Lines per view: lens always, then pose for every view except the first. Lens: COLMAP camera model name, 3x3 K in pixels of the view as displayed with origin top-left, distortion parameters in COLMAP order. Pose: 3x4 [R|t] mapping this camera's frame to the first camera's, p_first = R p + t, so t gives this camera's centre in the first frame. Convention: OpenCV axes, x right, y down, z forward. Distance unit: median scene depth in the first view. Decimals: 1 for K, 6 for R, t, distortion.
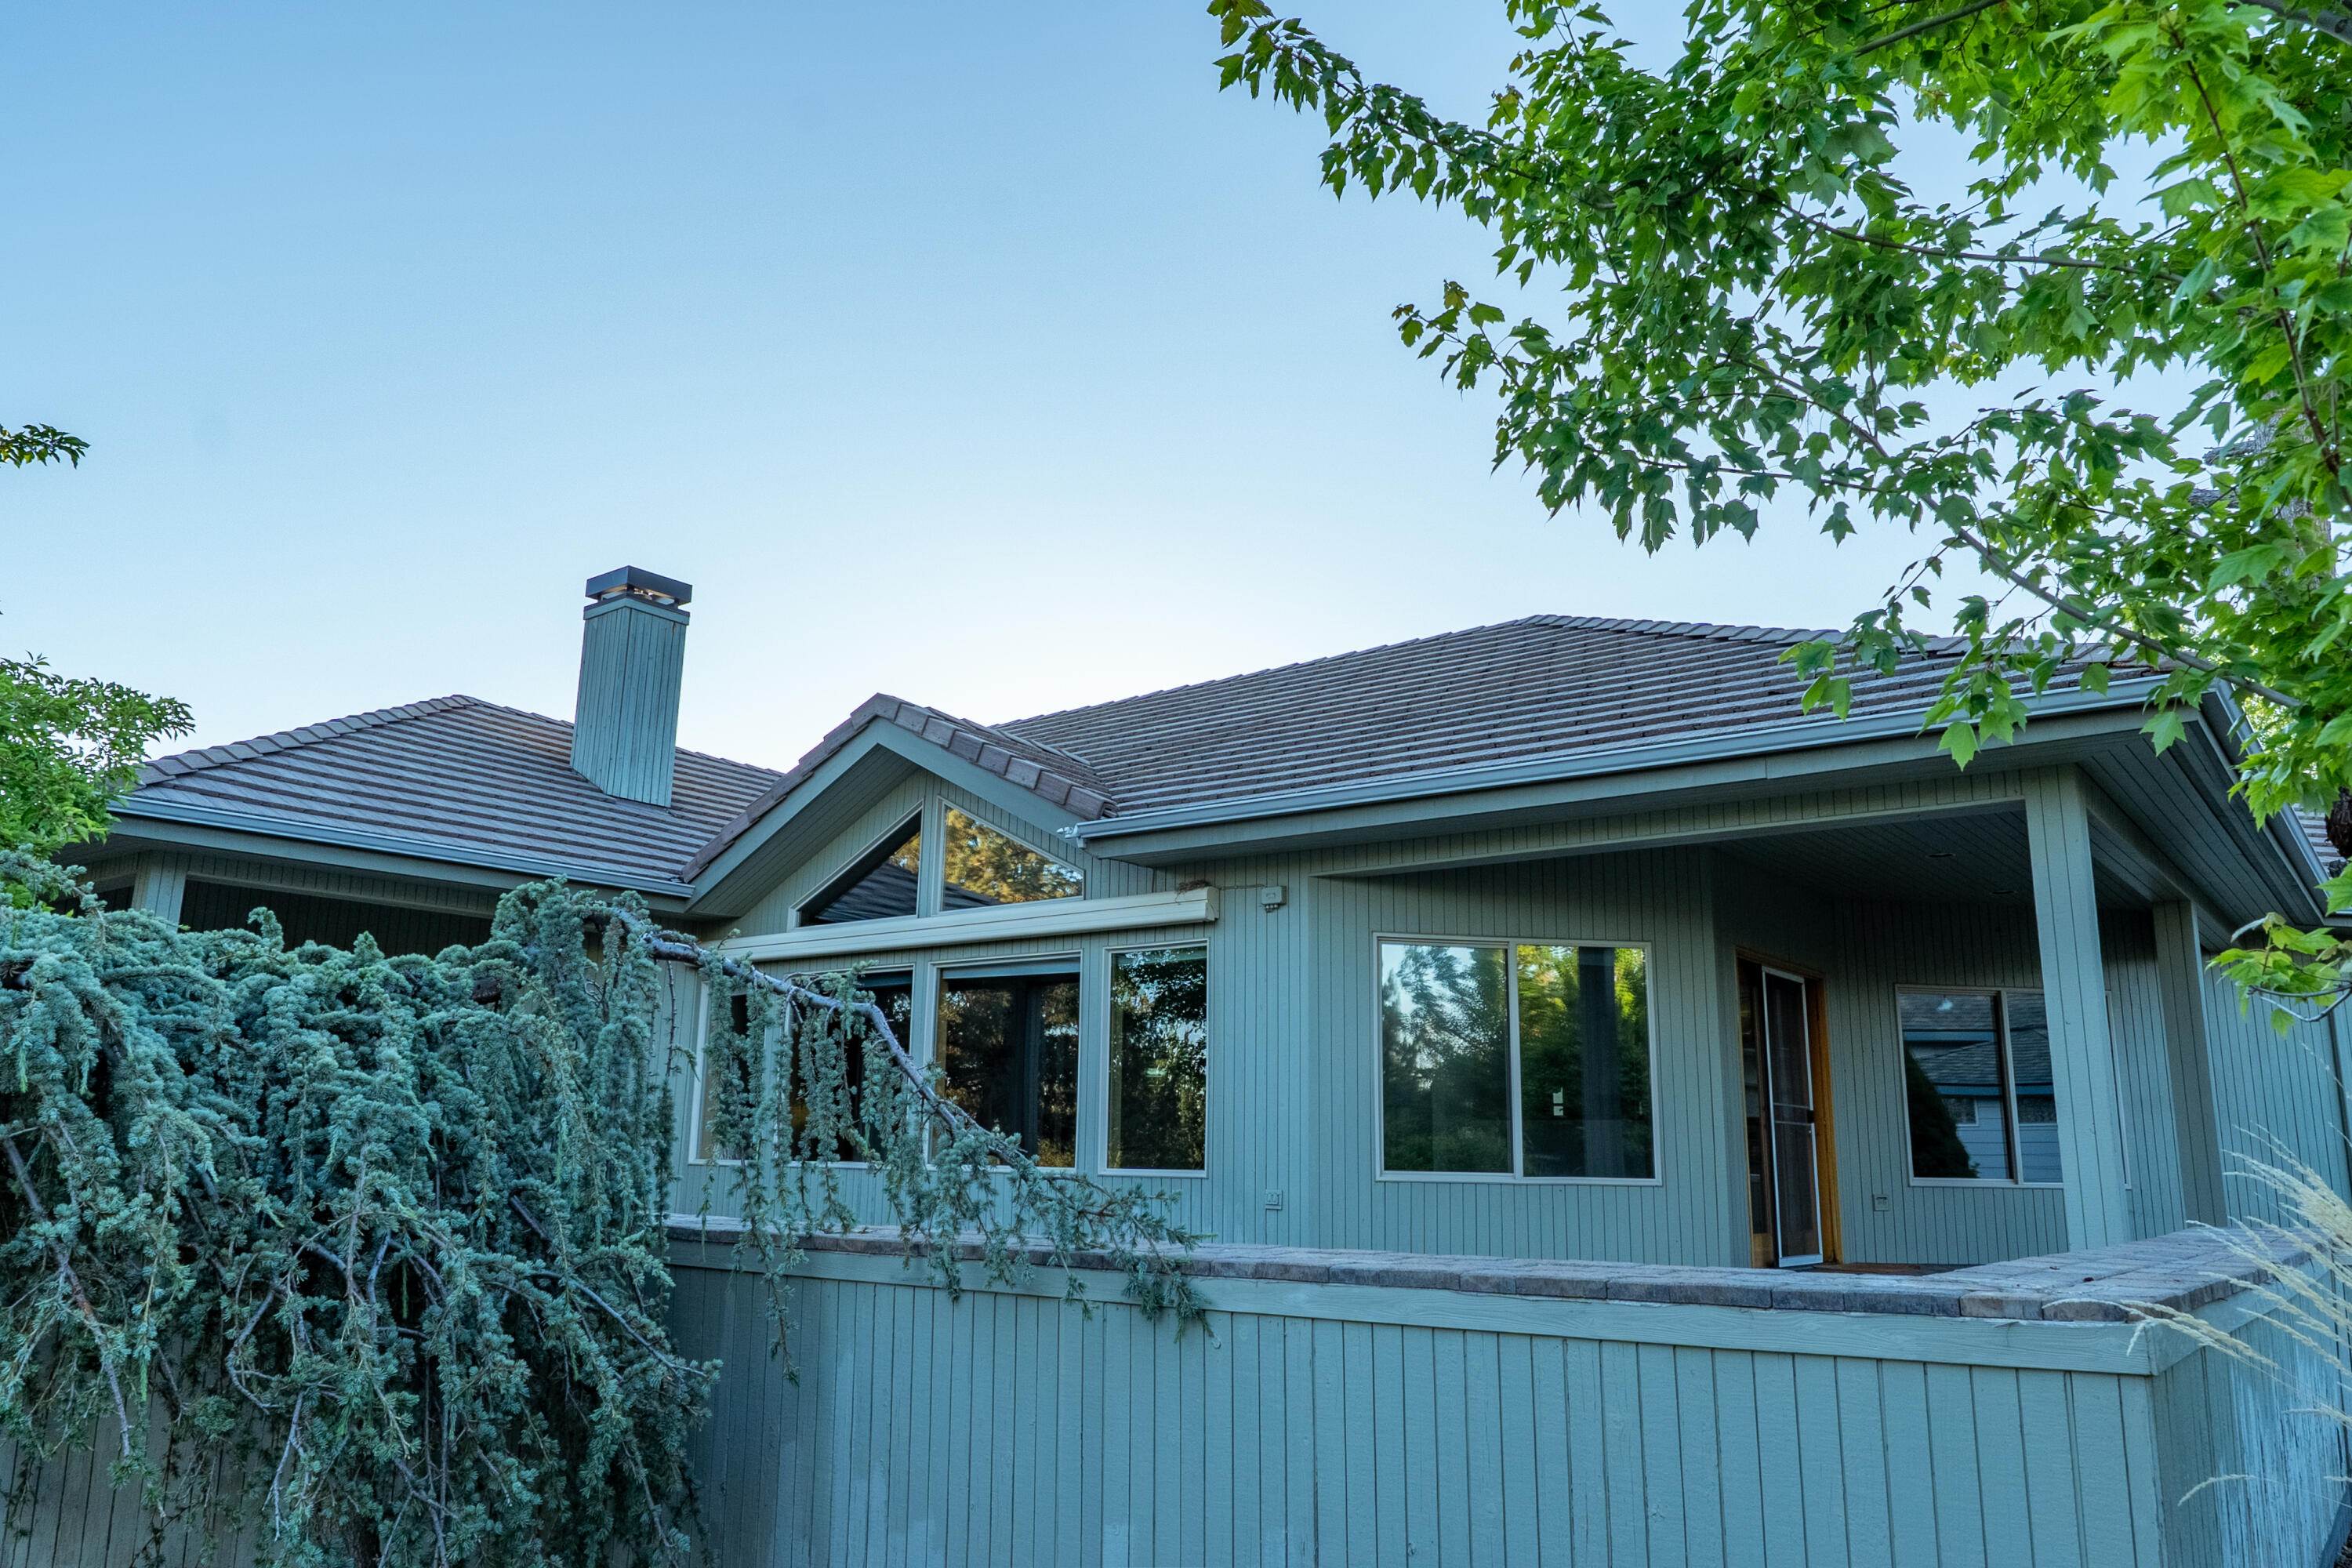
lens RADIAL K [[1647.1, 0, 1167.3], [0, 1647.1, 788.3], [0, 0, 1]] dist [-0.019796, 0.014580]
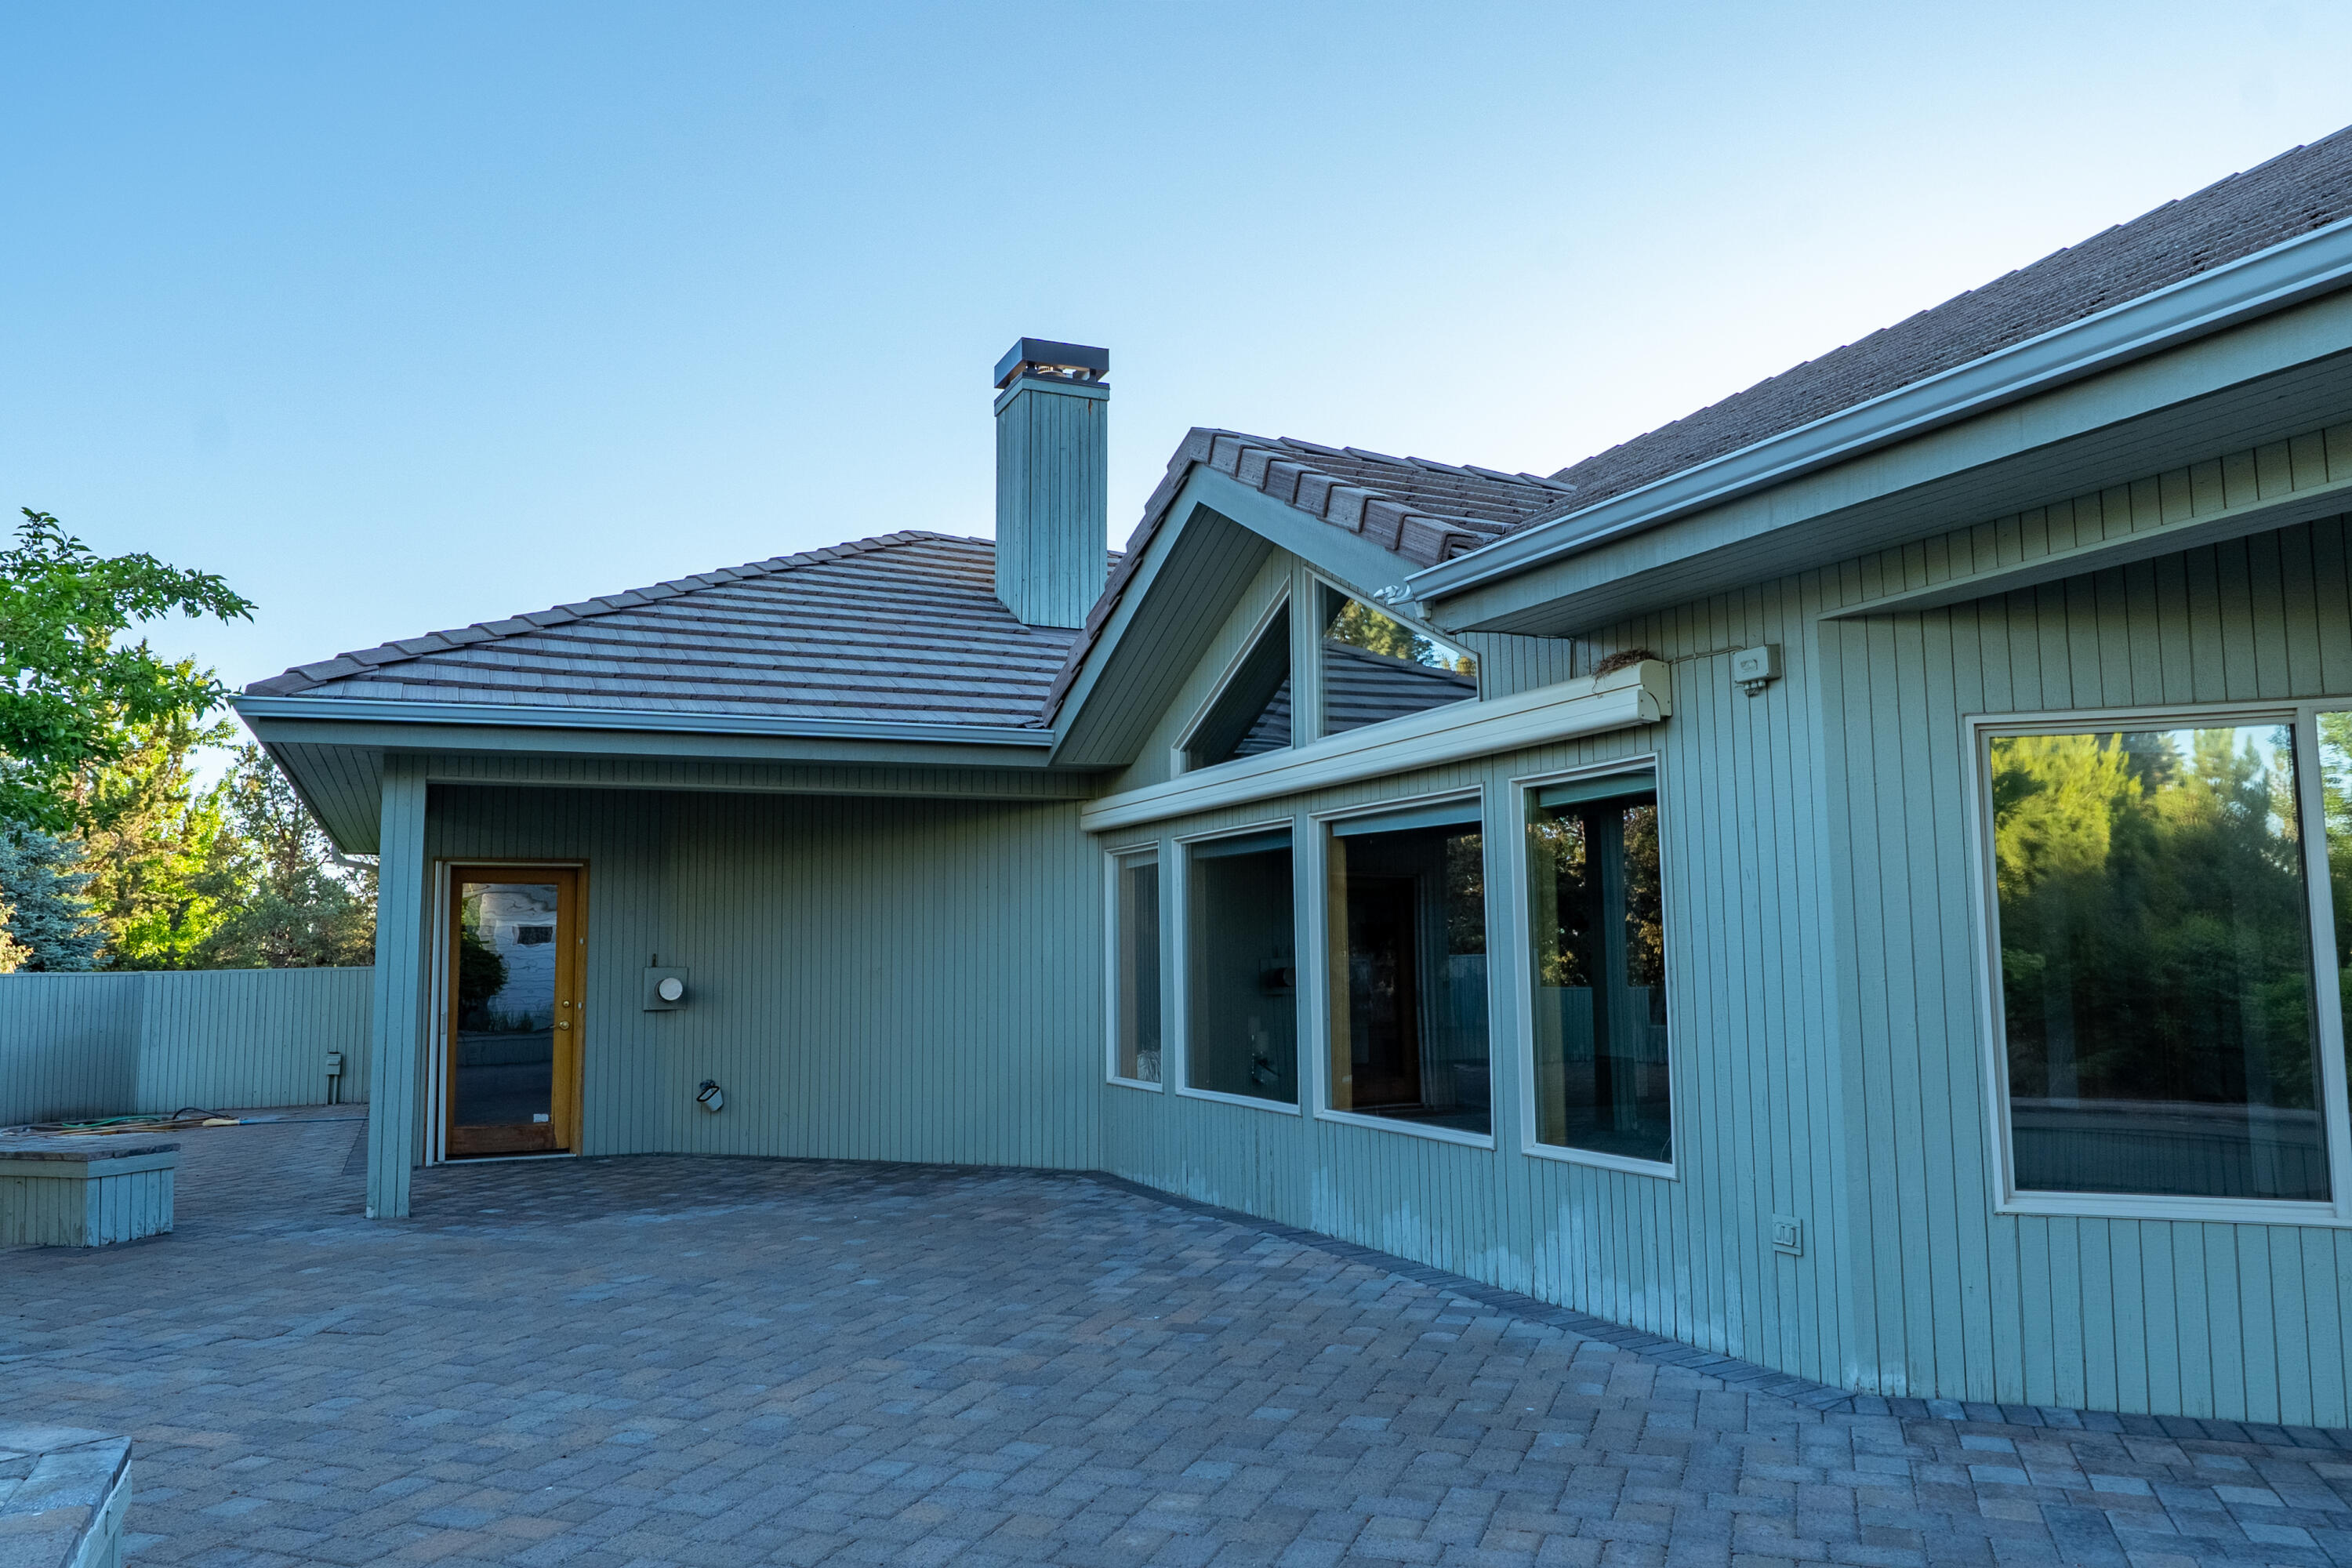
lens RADIAL K [[1647.1, 0, 1167.3], [0, 1647.1, 788.3], [0, 0, 1]] dist [-0.019796, 0.014580]
pose [[0.885131, -0.073794, -0.459453, 0.116815], [0.126172, 0.988419, 0.084315, 0.031203], [0.447910, -0.132600, 0.884191, 0.381987]]
